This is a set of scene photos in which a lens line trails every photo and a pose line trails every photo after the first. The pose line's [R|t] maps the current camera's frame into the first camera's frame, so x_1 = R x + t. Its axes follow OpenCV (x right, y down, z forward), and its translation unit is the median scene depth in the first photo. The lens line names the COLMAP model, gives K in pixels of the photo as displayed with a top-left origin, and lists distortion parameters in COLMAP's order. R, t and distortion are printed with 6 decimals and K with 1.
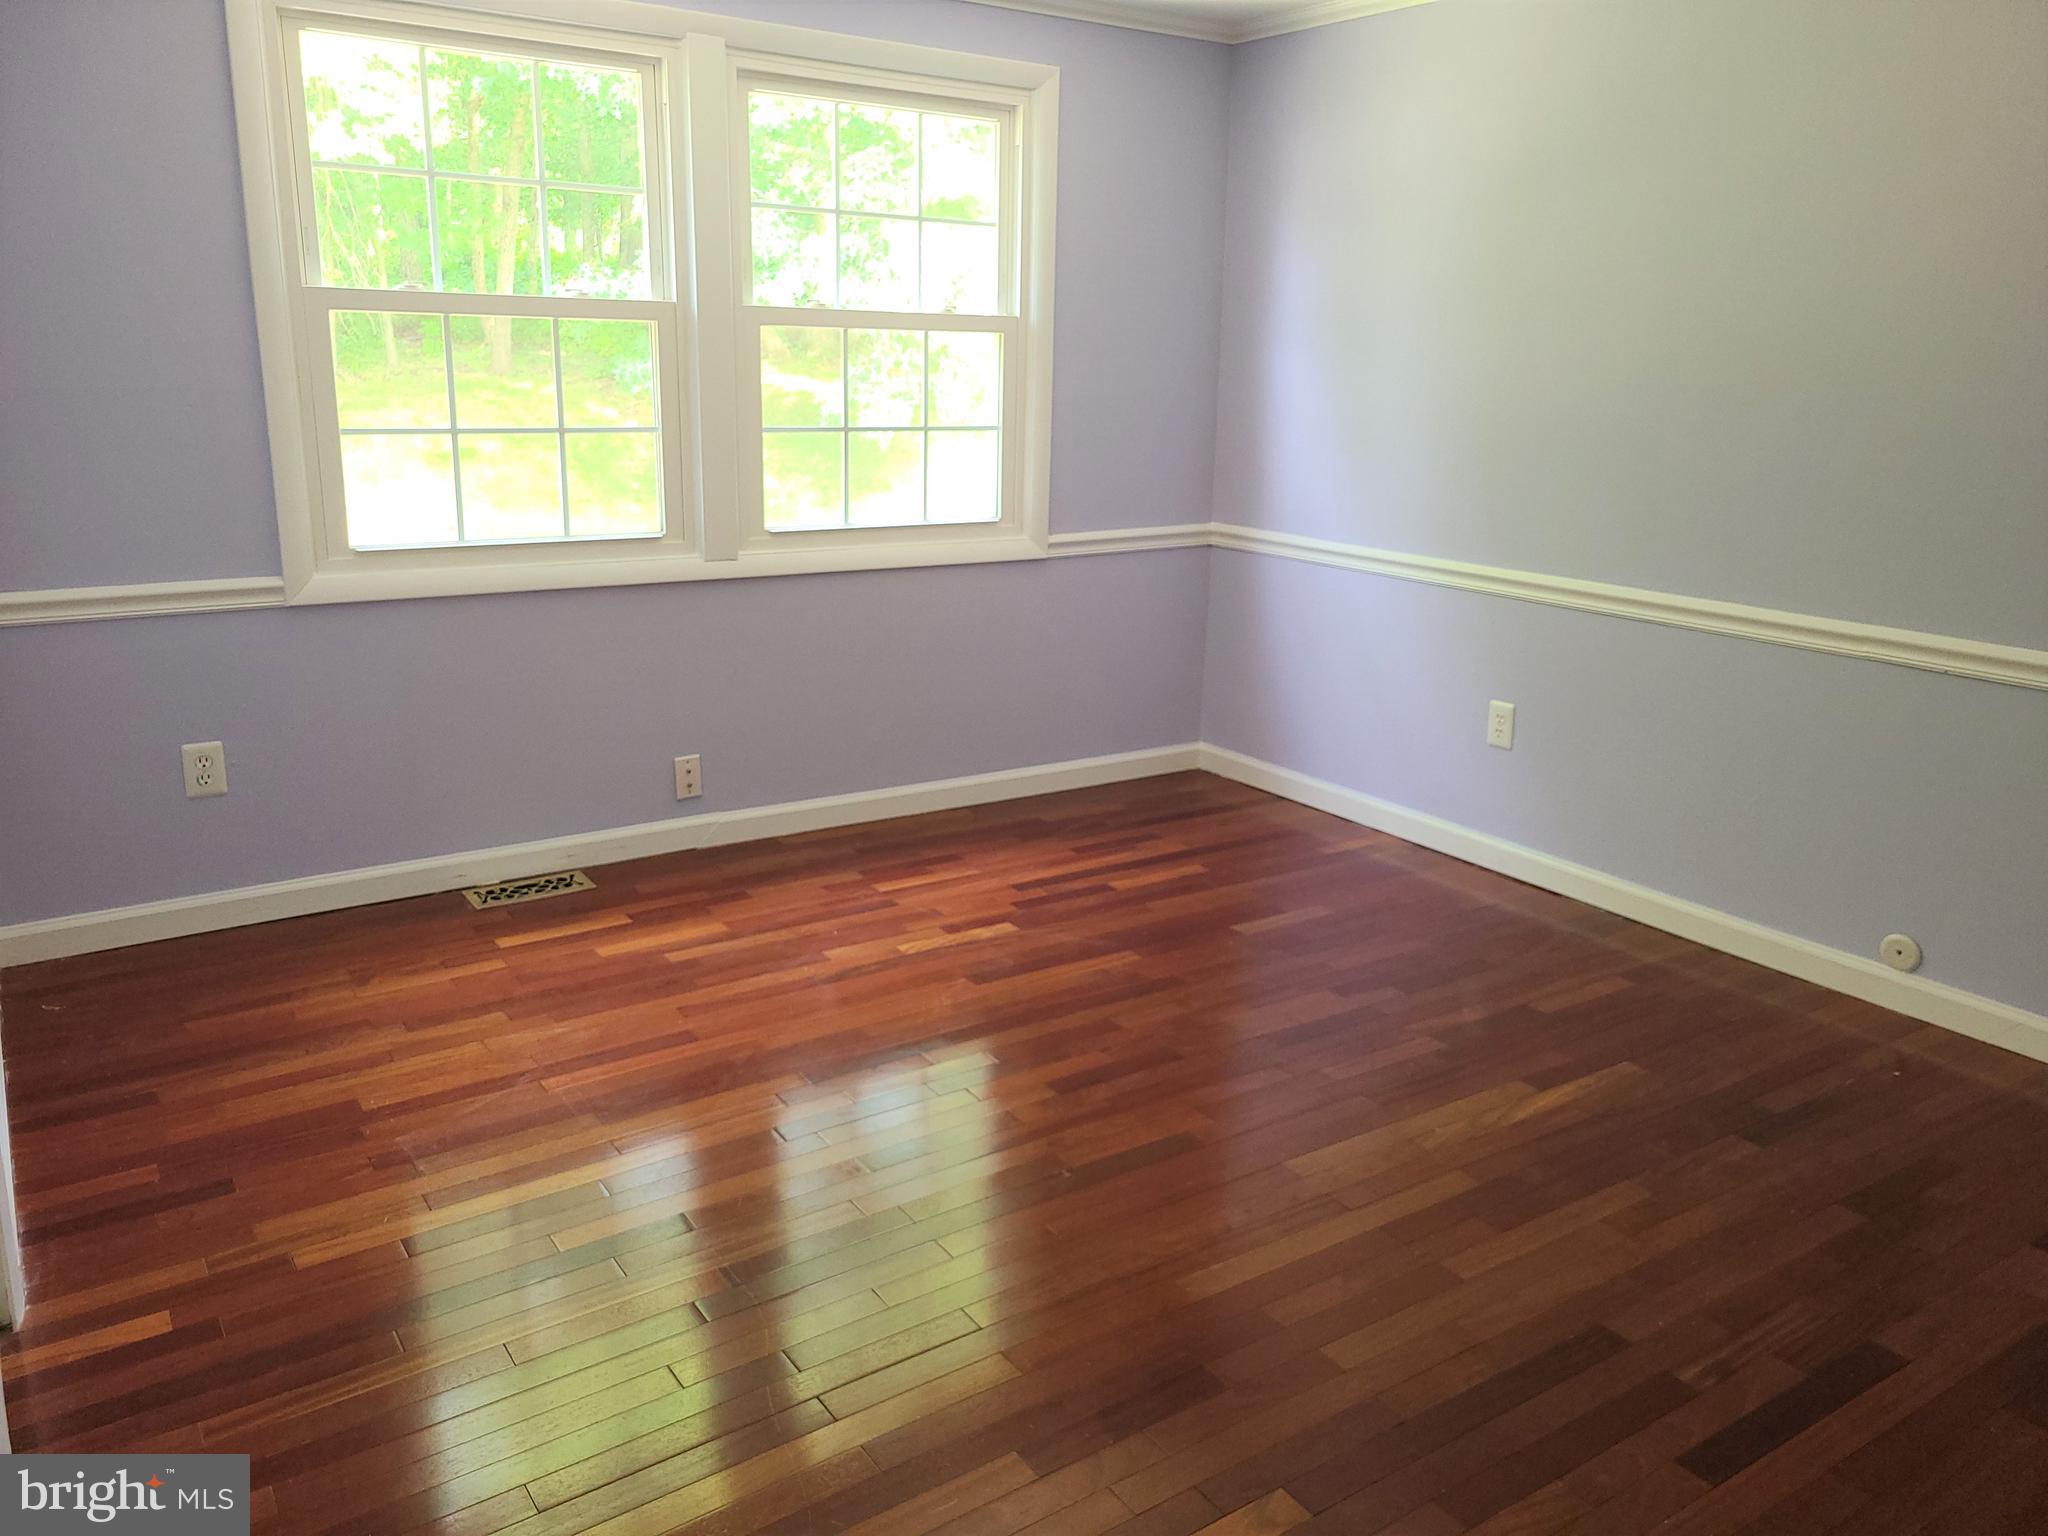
lens RADIAL K [[1473.1, 0, 1024.0], [0, 1473.1, 768.0], [0, 0, 1]] dist [-0.005431, -0.002954]
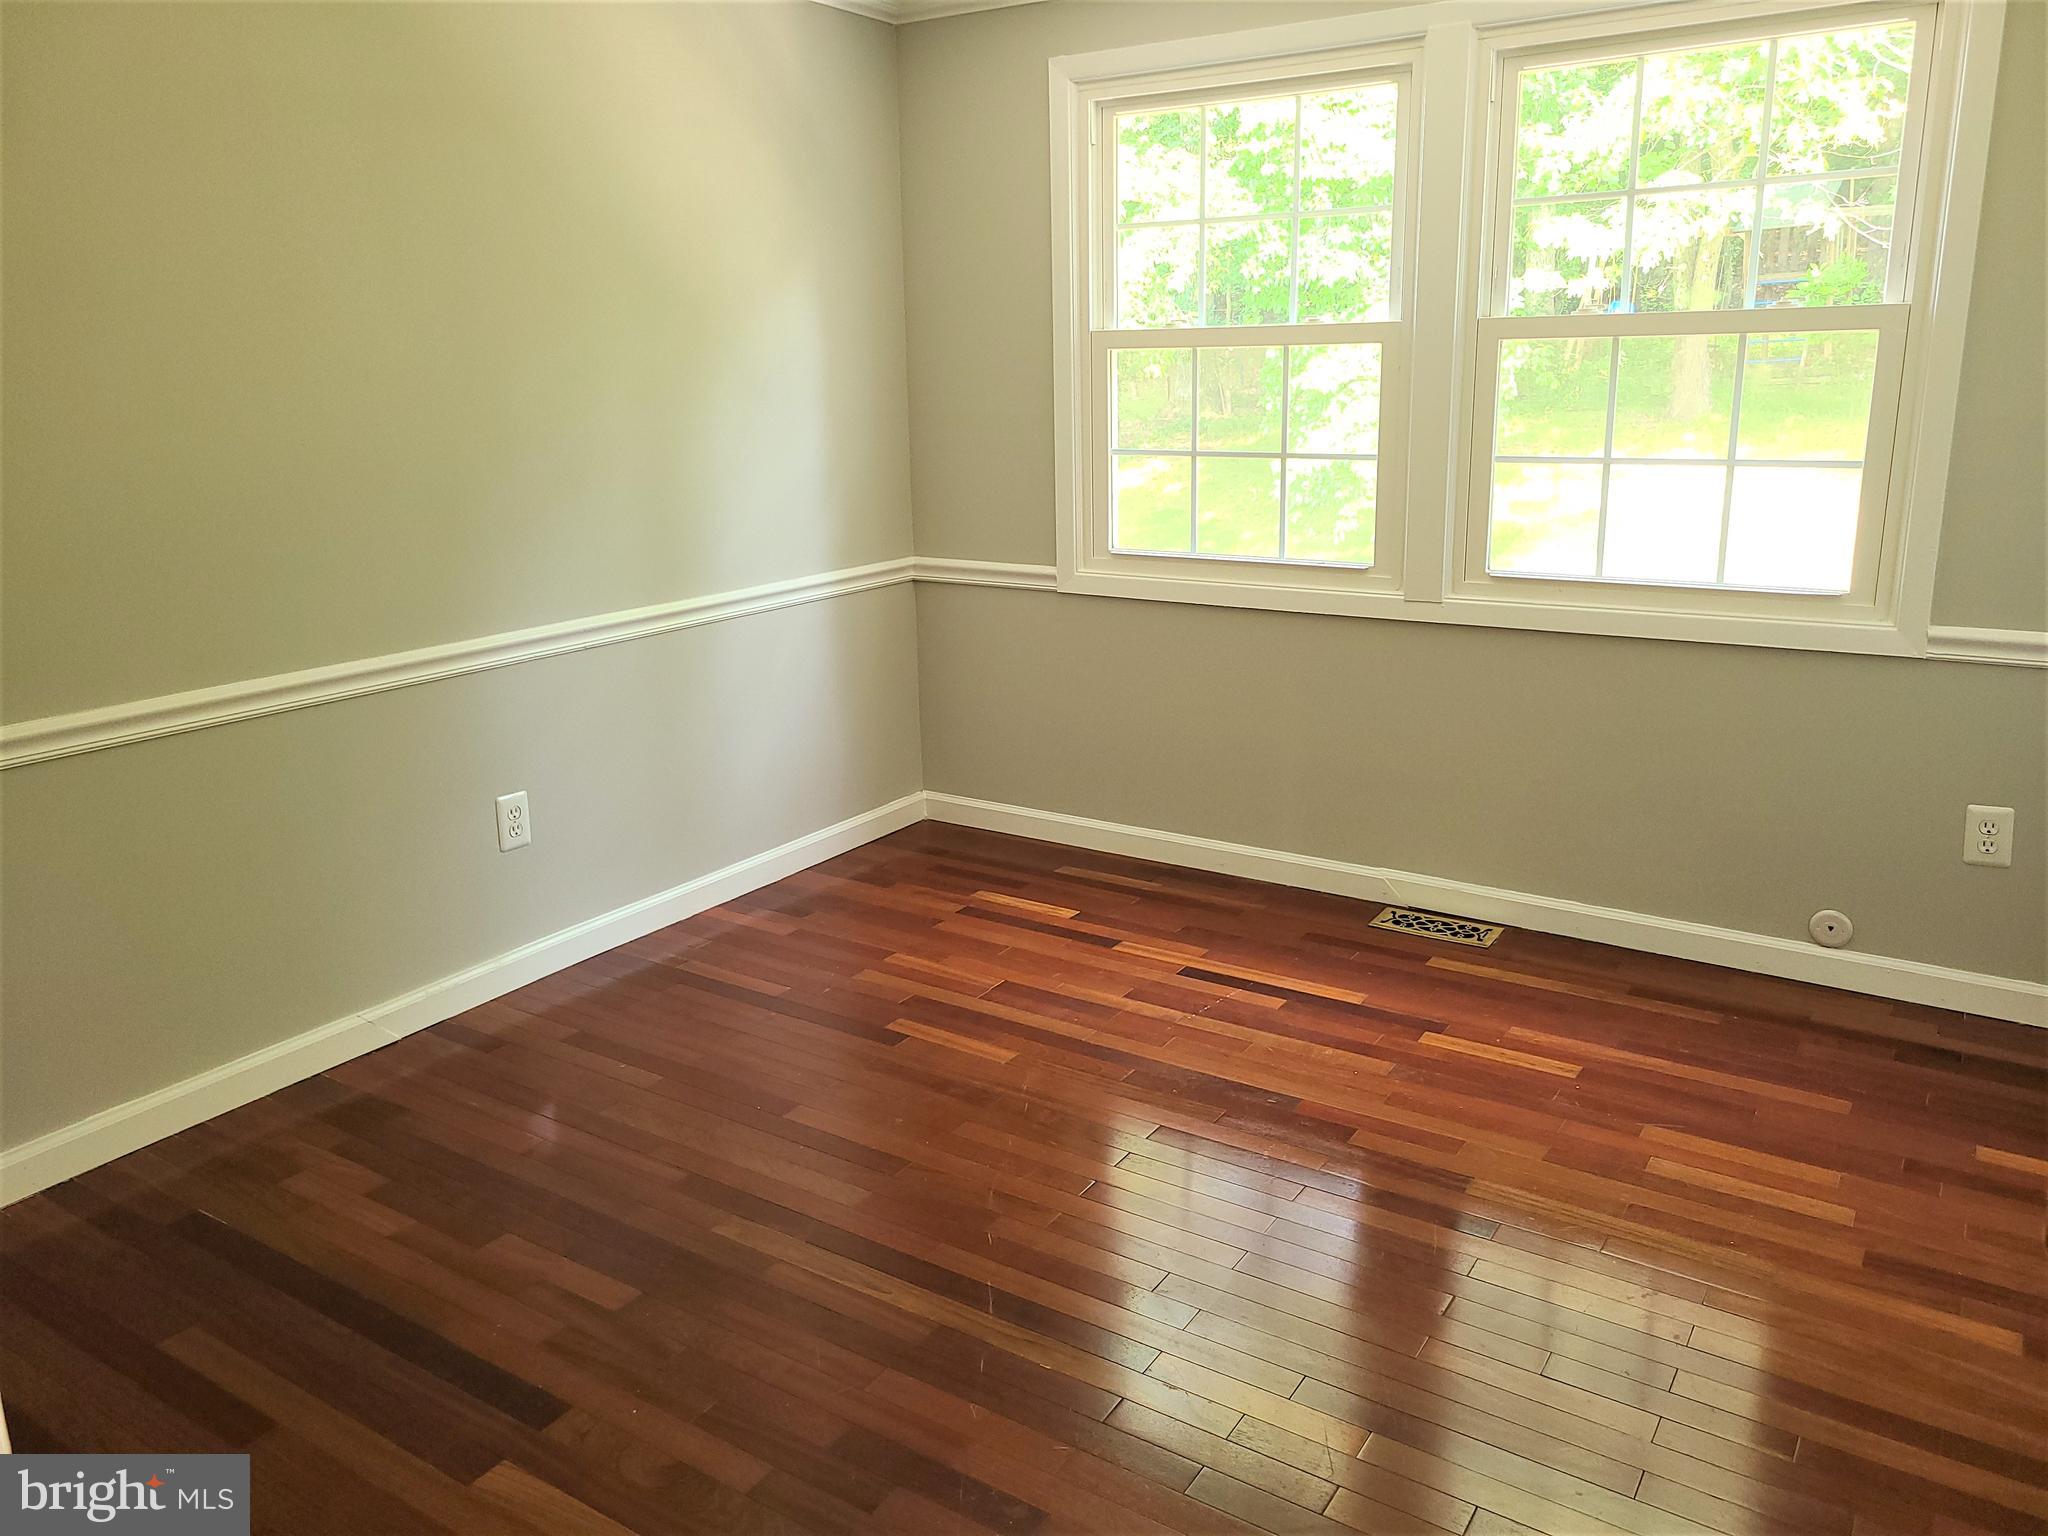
lens RADIAL K [[1564.4, 0, 1024.0], [0, 1564.4, 768.0], [0, 0, 1]] dist [0.055606, -0.049225]
pose [[0.368320, 0.197065, -0.908574, 0.607879], [-0.230093, 0.966196, 0.116287, -0.096140], [0.900776, 0.166226, 0.401213, 0.401728]]
